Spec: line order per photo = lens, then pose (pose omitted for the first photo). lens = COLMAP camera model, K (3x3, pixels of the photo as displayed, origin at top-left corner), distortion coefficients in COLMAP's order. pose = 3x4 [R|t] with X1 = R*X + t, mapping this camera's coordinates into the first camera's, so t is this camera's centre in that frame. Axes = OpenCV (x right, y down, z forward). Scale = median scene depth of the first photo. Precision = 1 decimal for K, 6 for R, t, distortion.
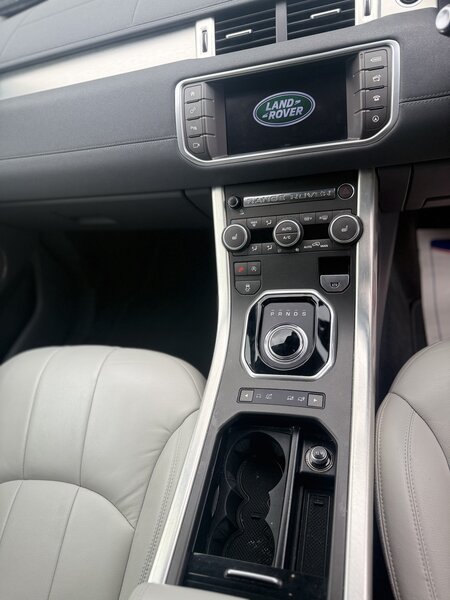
lens RADIAL K [[428.5, 0, 223.3], [0, 428.5, 322.8], [0, 0, 1]] dist [0.002694, -0.049281]
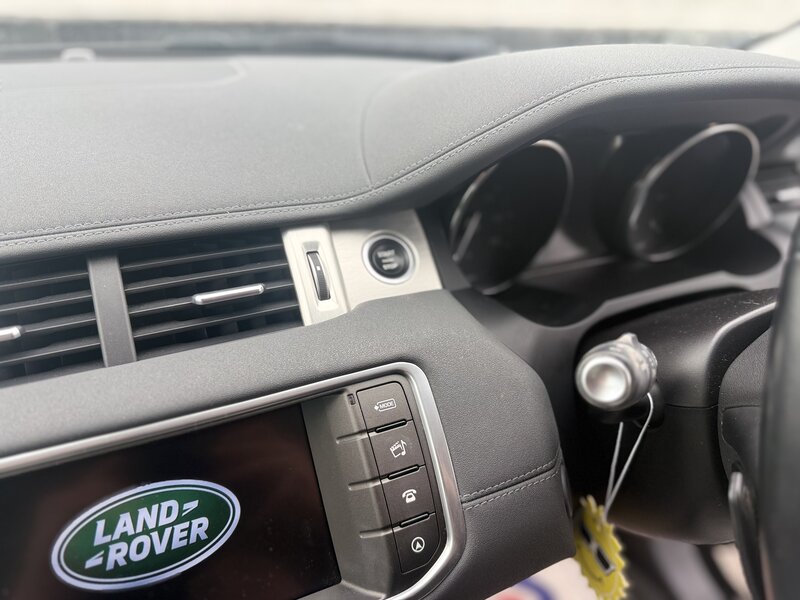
lens RADIAL K [[562.0, 0, 397.9], [0, 562.0, 308.5], [0, 0, 1]] dist [0.000872, -0.054744]
pose [[0.747437, -0.046807, 0.662682, -0.003421], [0.293850, 0.917921, -0.266597, -0.491307], [-0.595811, 0.393993, 0.699842, 0.488663]]
